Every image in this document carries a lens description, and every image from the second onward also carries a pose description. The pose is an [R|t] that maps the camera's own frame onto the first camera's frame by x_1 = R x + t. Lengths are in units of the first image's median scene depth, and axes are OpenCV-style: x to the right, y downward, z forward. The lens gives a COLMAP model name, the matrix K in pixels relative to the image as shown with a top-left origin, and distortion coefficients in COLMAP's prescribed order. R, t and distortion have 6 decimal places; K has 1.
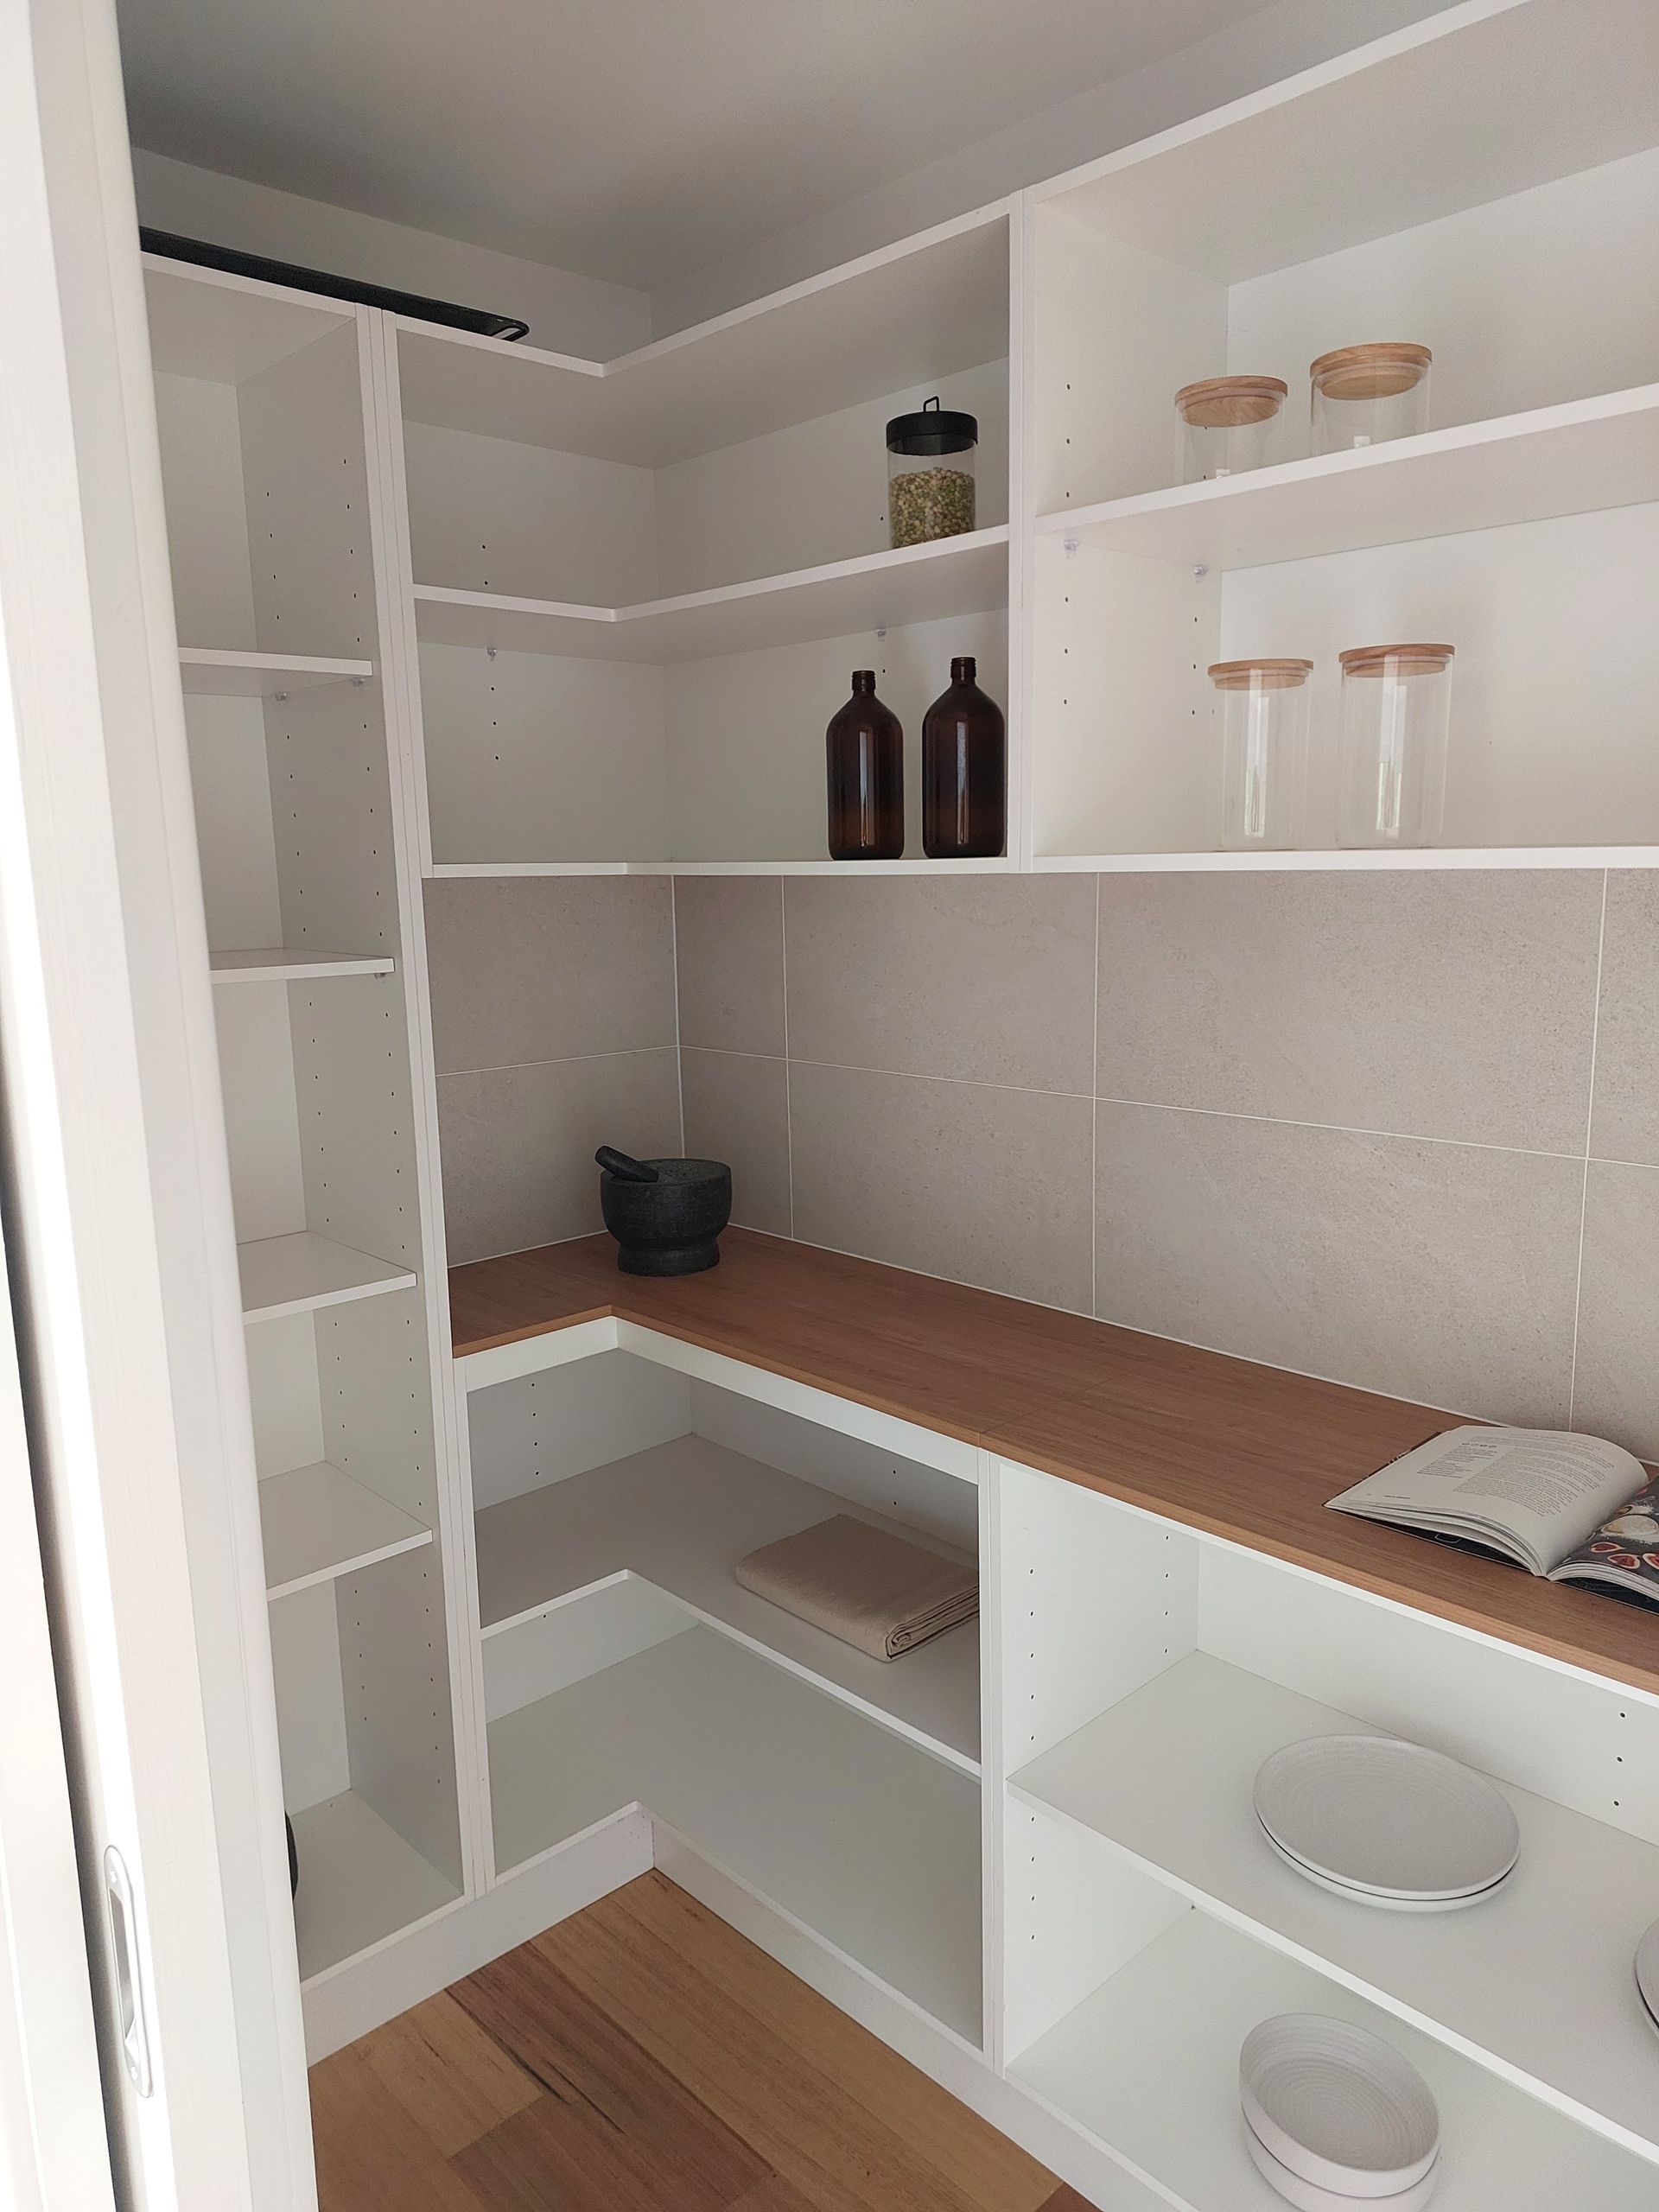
lens RADIAL K [[1488.0, 0, 826.8], [0, 1488.0, 1119.1], [0, 0, 1]] dist [0.043735, -0.048007]
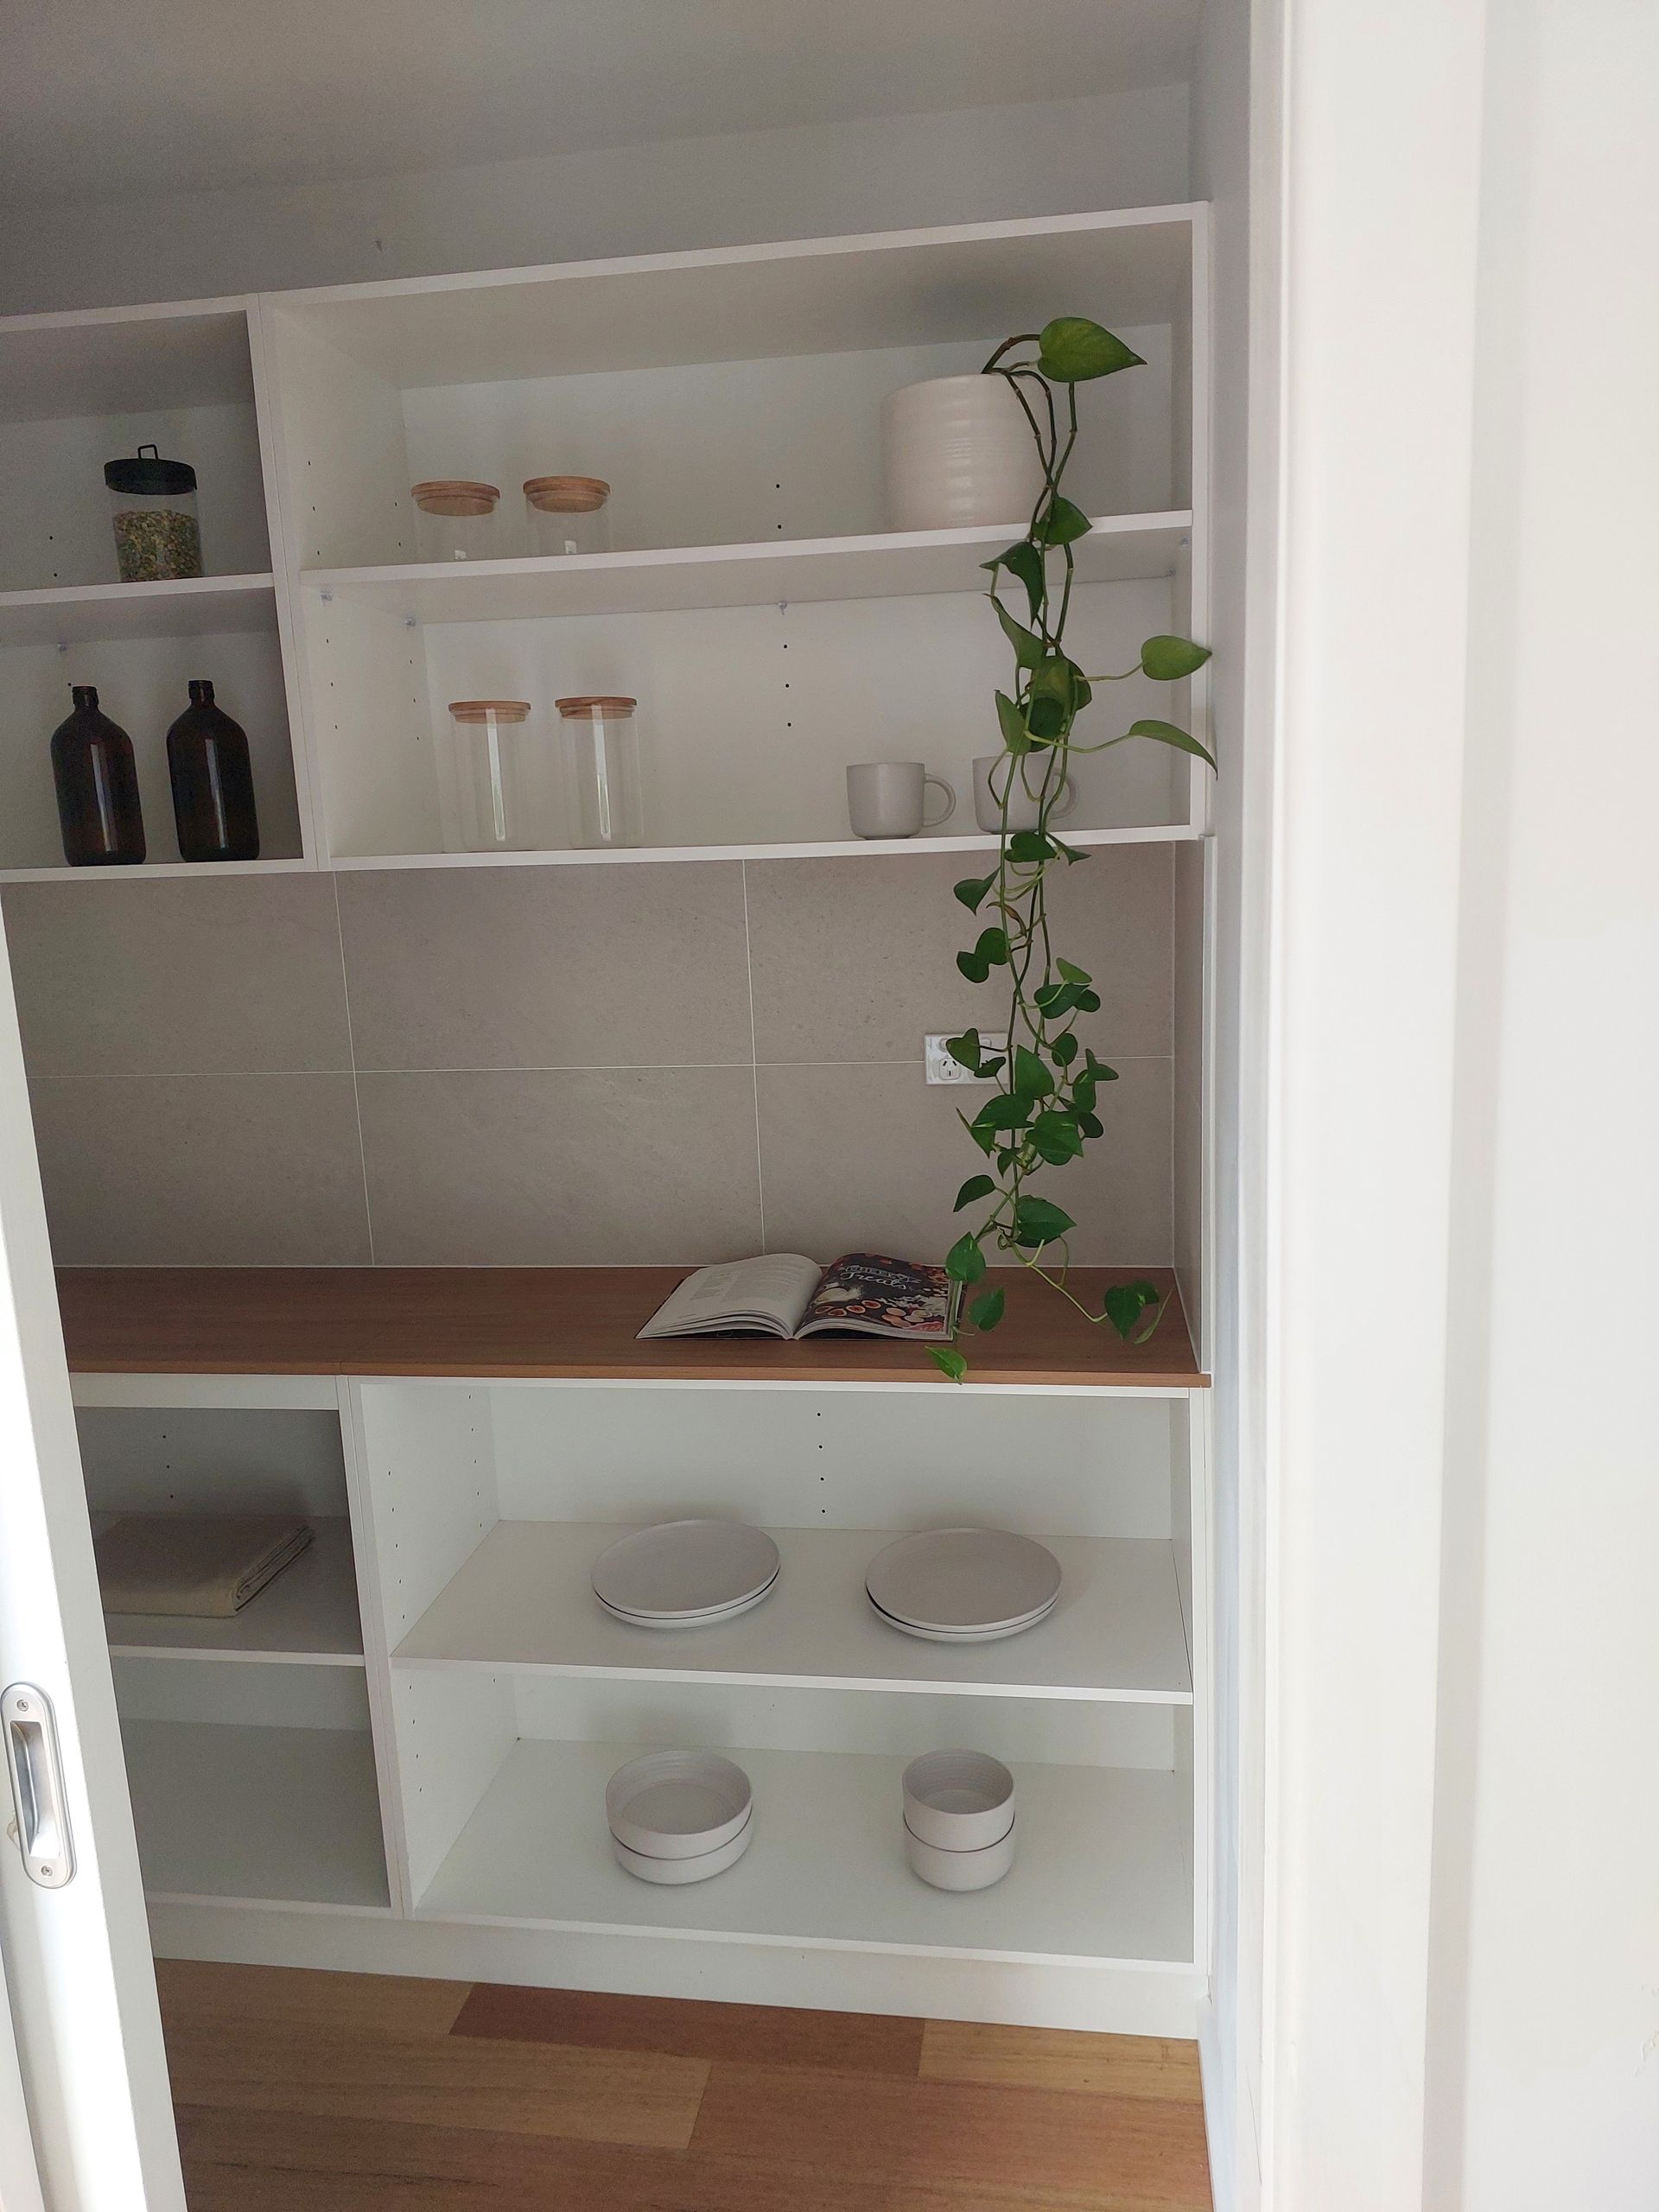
lens RADIAL K [[1488.0, 0, 831.1], [0, 1488.0, 1122.6], [0, 0, 1]] dist [0.043735, -0.048007]
pose [[0.791842, -0.123416, 0.598127, -0.282160], [0.129861, 0.990997, 0.032560, 0.043888], [-0.596761, 0.051891, 0.800740, -0.168797]]
